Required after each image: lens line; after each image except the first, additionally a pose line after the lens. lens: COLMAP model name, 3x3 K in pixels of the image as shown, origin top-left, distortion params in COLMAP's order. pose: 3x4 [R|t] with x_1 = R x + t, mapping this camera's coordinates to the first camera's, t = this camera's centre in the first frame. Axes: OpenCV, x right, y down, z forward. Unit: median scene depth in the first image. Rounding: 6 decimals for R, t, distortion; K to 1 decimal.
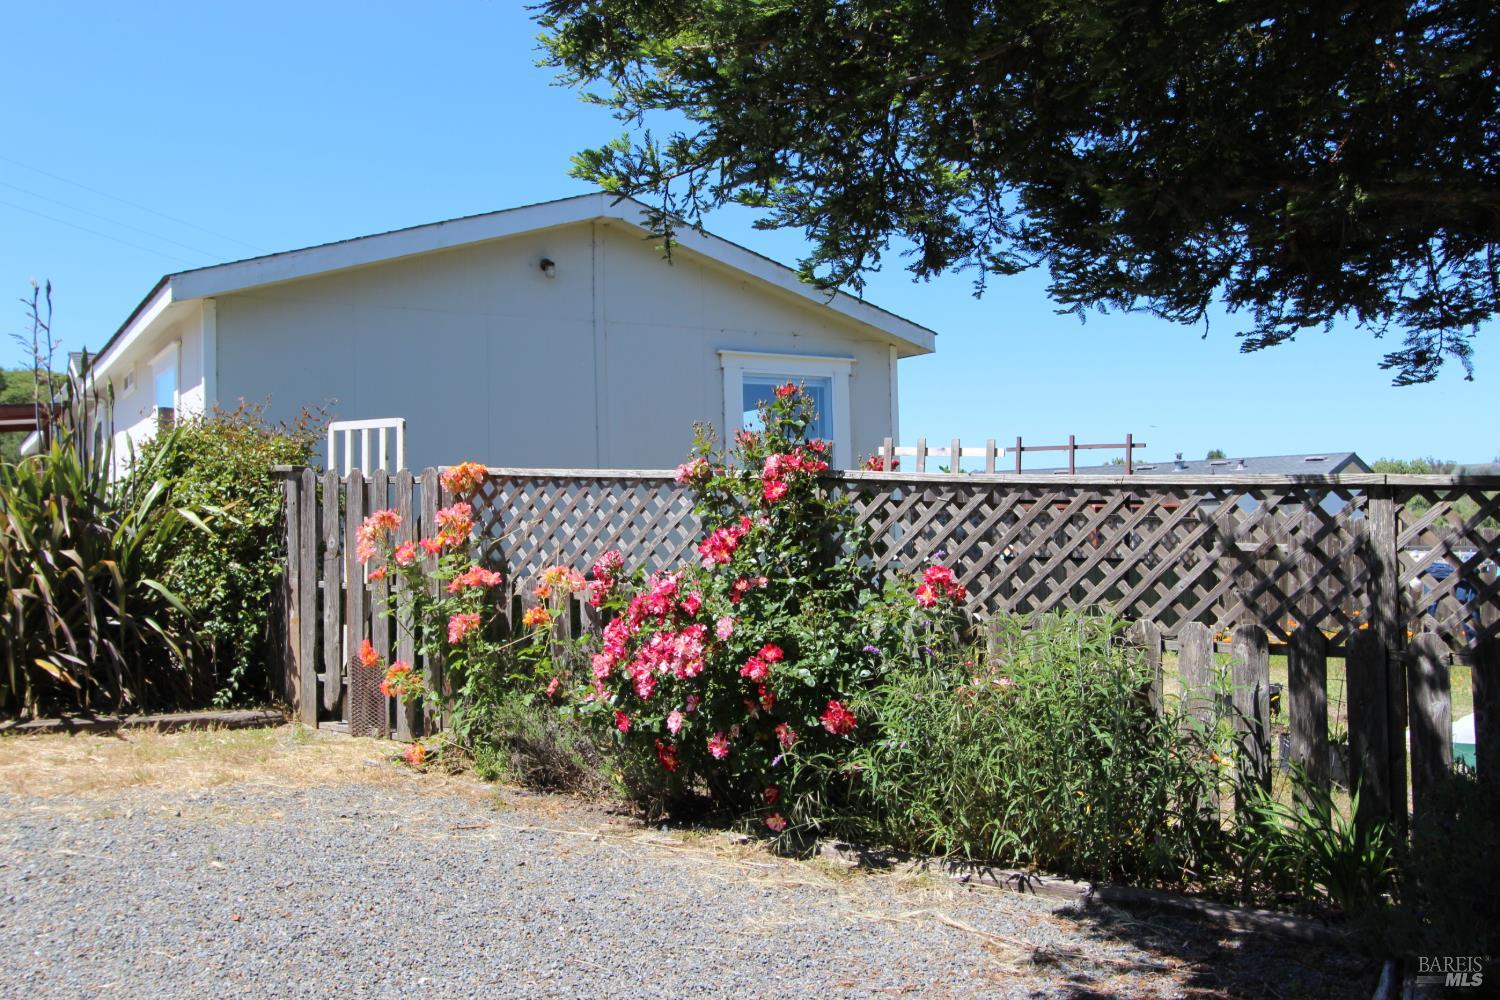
lens RADIAL K [[862.8, 0, 750.0], [0, 862.8, 500.0], [0, 0, 1]] dist [-0.014714, 0.000433]
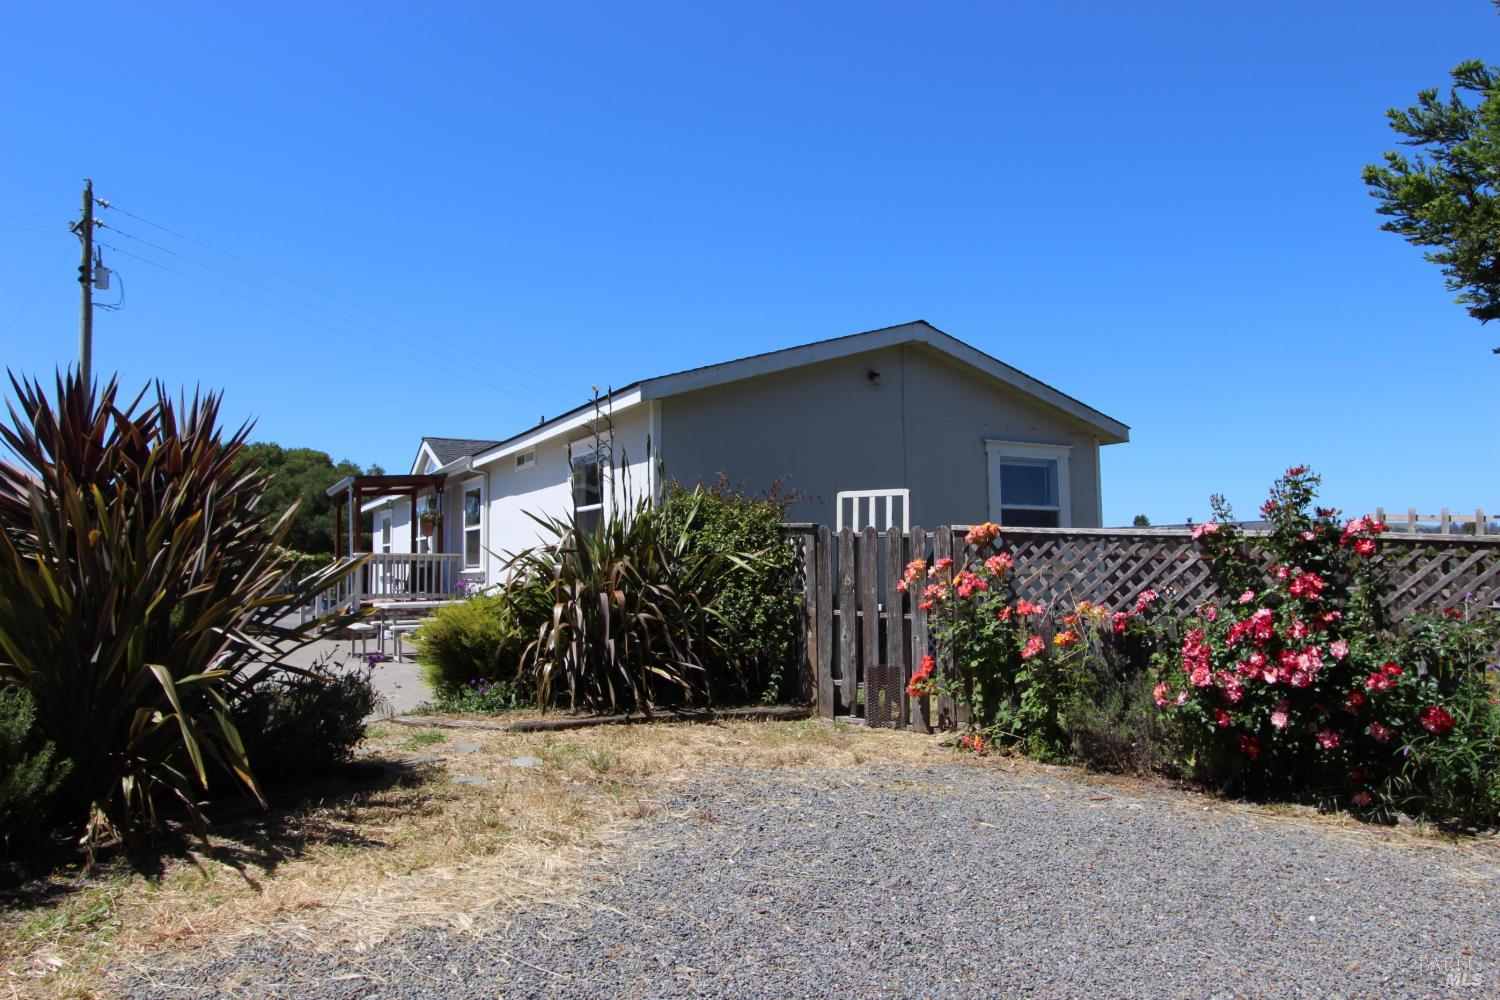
lens RADIAL K [[649.8, 0, 749.8], [0, 649.8, 528.8], [0, 0, 1]] dist [-0.002129, -0.000526]
pose [[0.999644, 0.009902, -0.024795, -0.610794], [-0.010692, 0.999433, -0.031942, 0.001871], [0.024465, 0.032196, 0.999182, -0.019662]]
